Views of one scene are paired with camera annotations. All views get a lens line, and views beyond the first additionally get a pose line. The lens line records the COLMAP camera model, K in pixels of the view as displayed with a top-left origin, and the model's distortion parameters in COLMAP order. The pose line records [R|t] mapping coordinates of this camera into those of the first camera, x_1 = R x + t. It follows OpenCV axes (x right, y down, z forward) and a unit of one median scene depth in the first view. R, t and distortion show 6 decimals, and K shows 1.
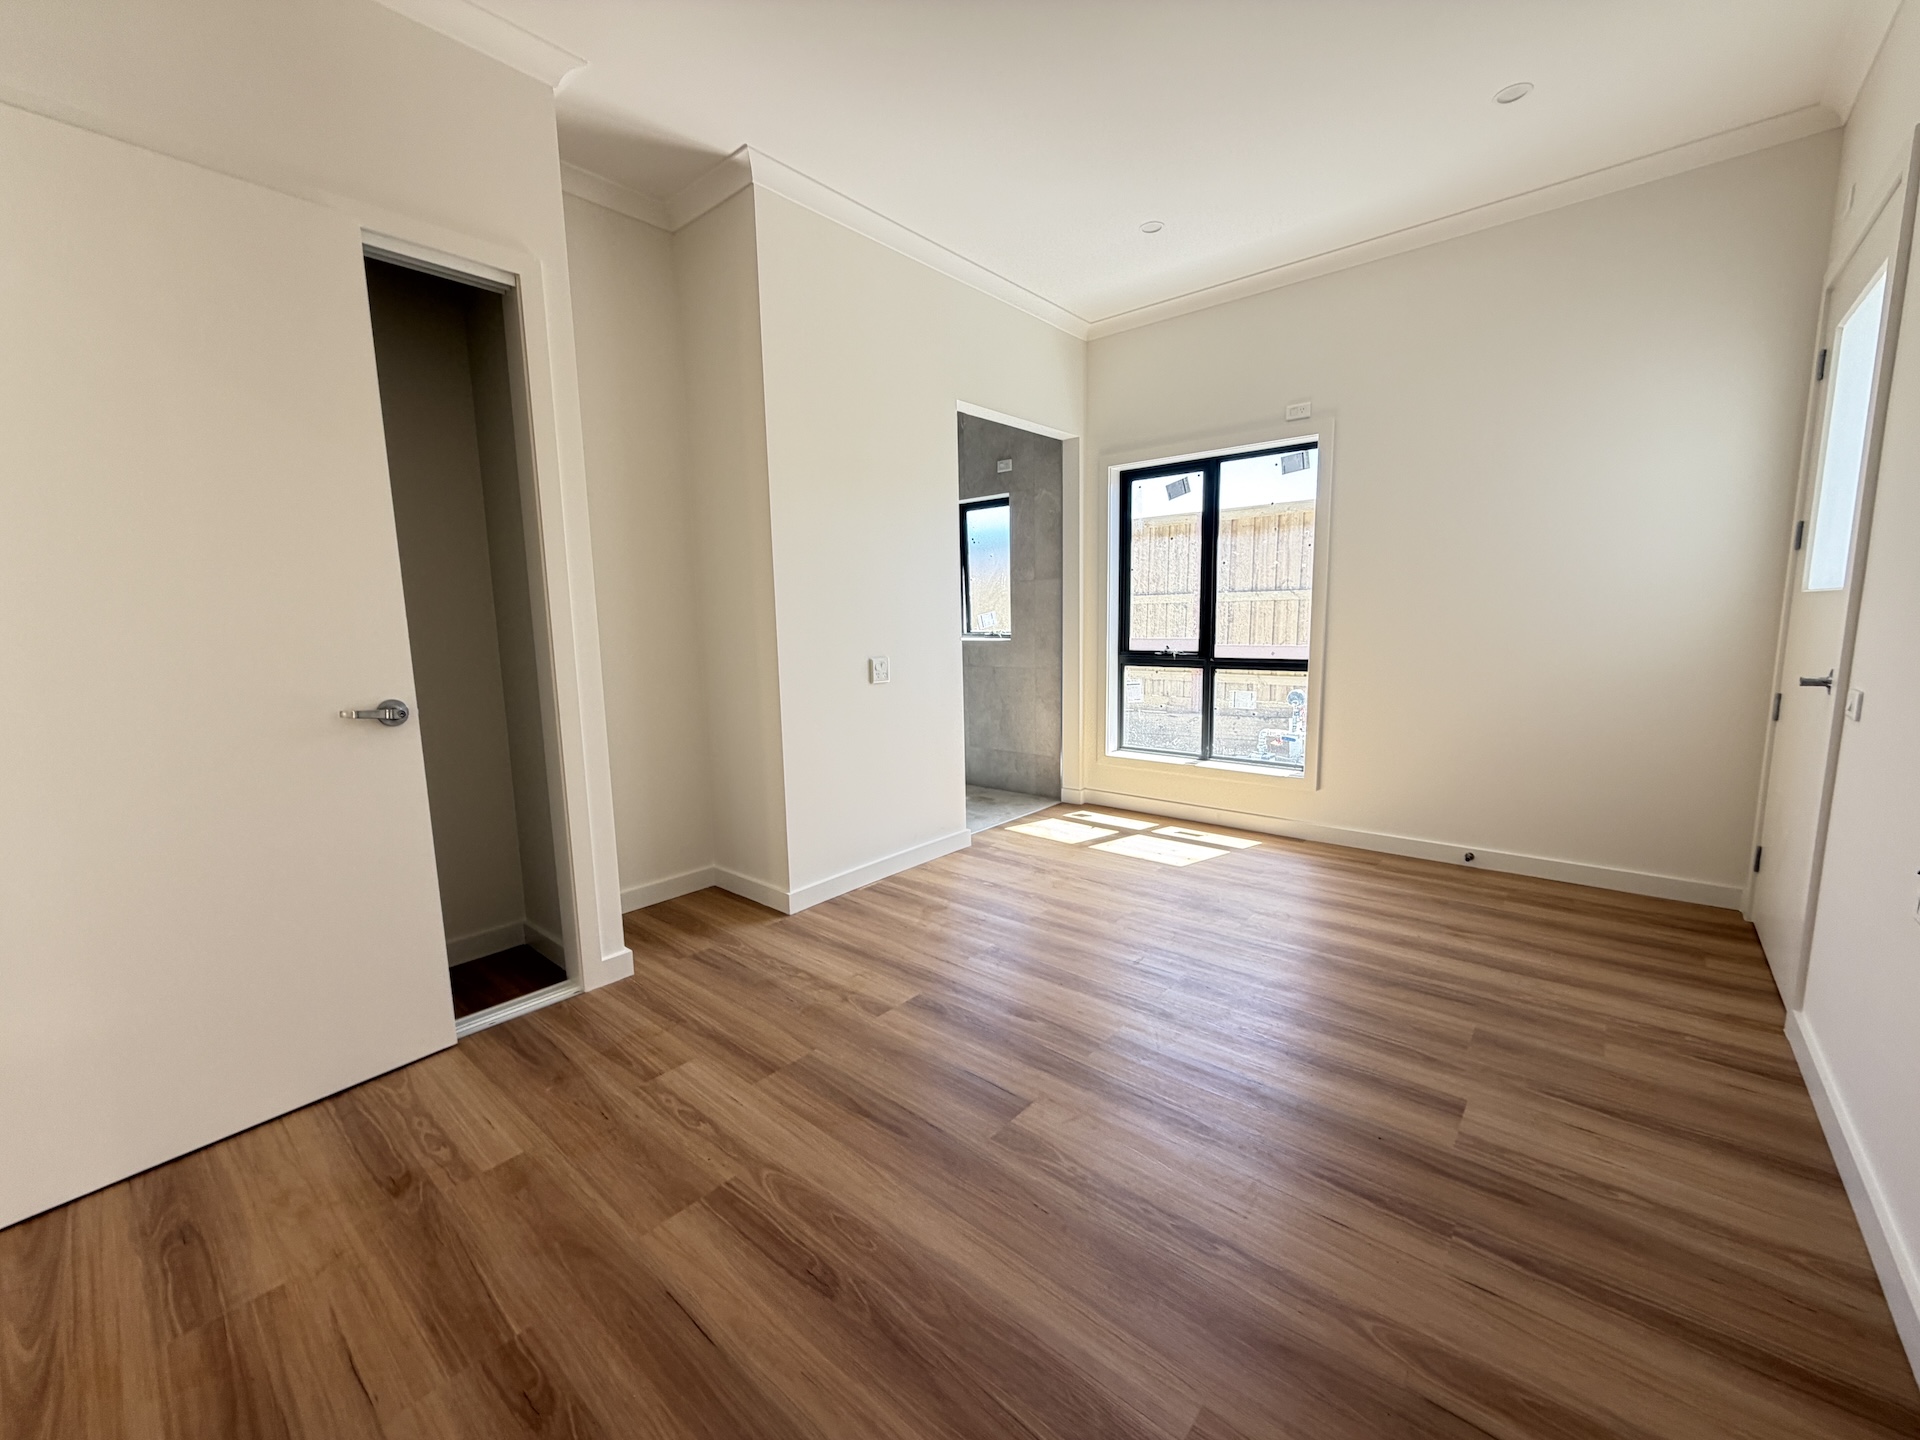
lens RADIAL K [[775.8, 0, 960.4], [0, 775.8, 726.6], [0, 0, 1]] dist [-0.000194, 0.000349]
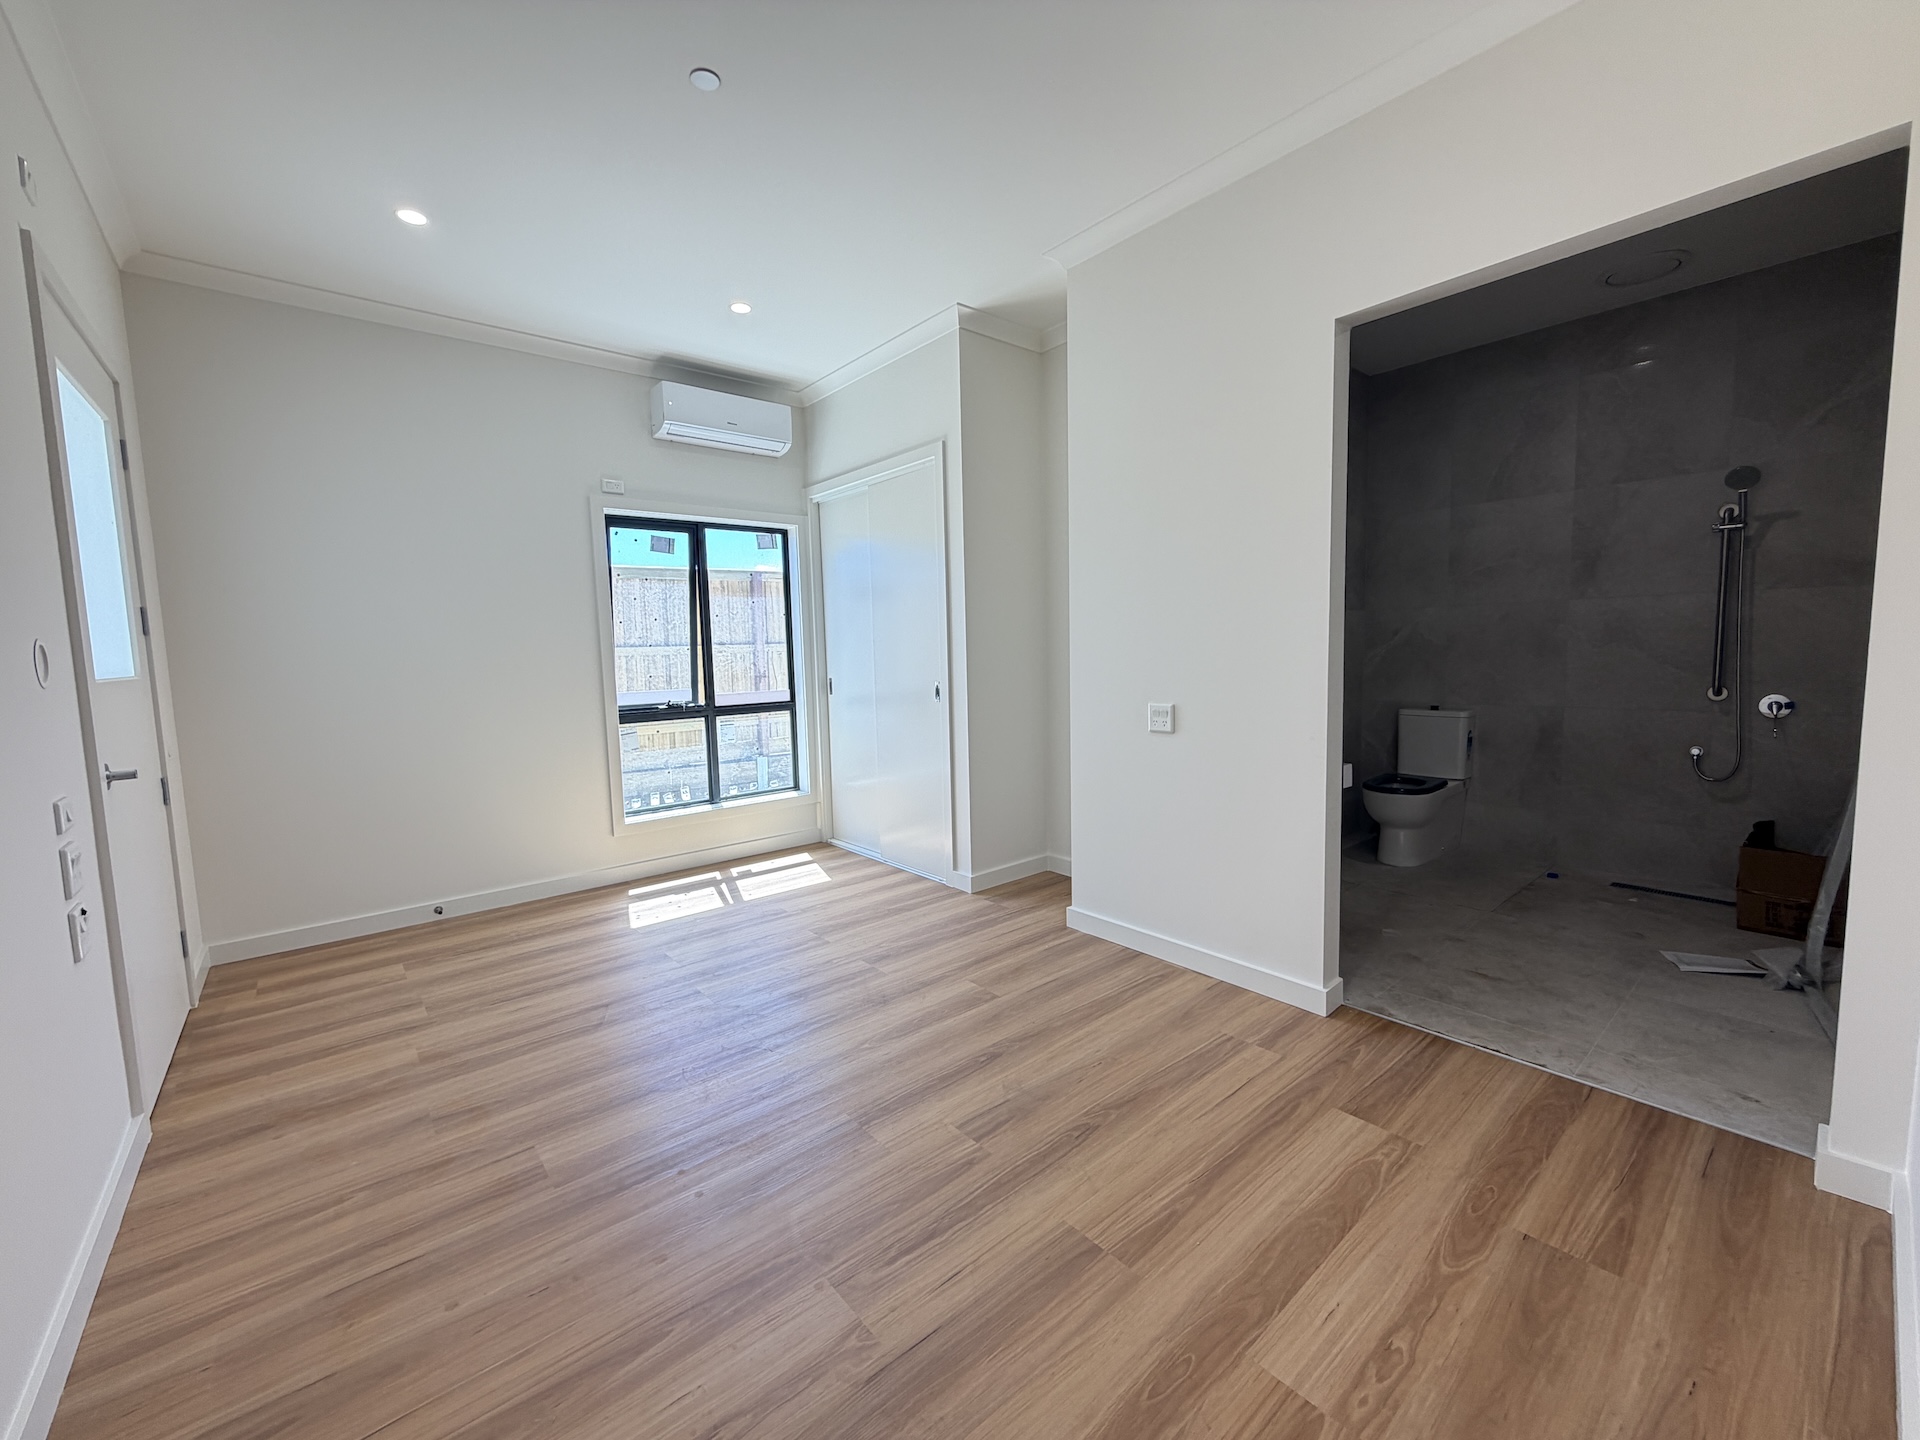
lens RADIAL K [[775.8, 0, 954.2], [0, 775.8, 724.2], [0, 0, 1]] dist [-0.000194, 0.000349]
pose [[0.152636, -0.085020, 0.984619, -0.804691], [0.160560, 0.985190, 0.060179, -0.088562], [-0.975153, 0.148904, 0.164026, 0.590099]]
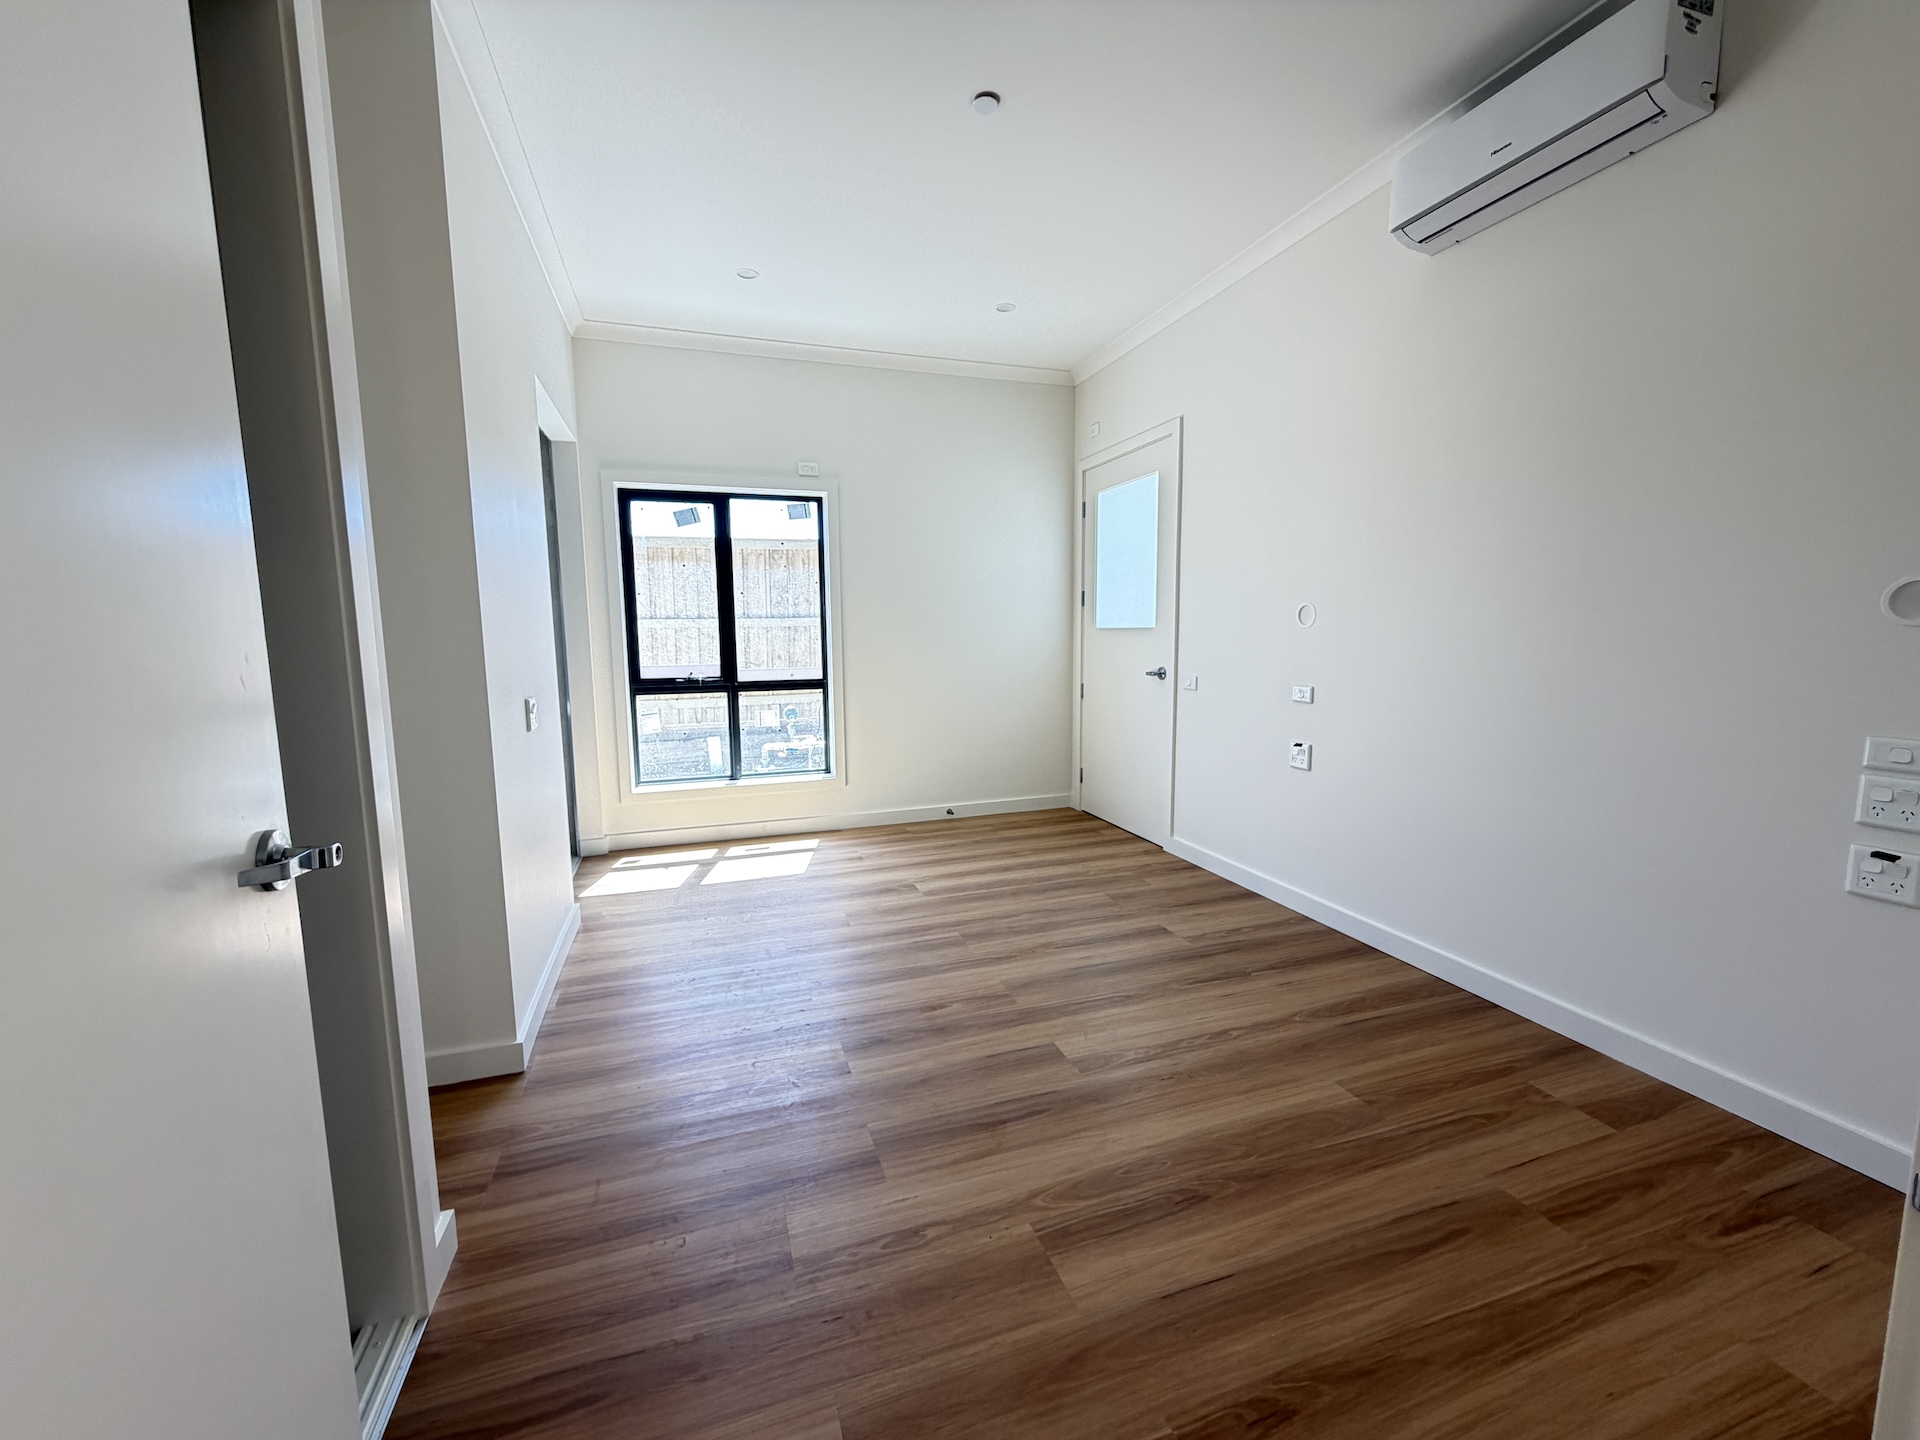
lens RADIAL K [[775.8, 0, 954.4], [0, 775.8, 724.8], [0, 0, 1]] dist [-0.000194, 0.000349]
pose [[0.500937, -0.092996, 0.860473, -0.516274], [0.126034, 0.991451, 0.033779, -0.033739], [-0.856258, 0.091528, 0.508375, 0.252843]]
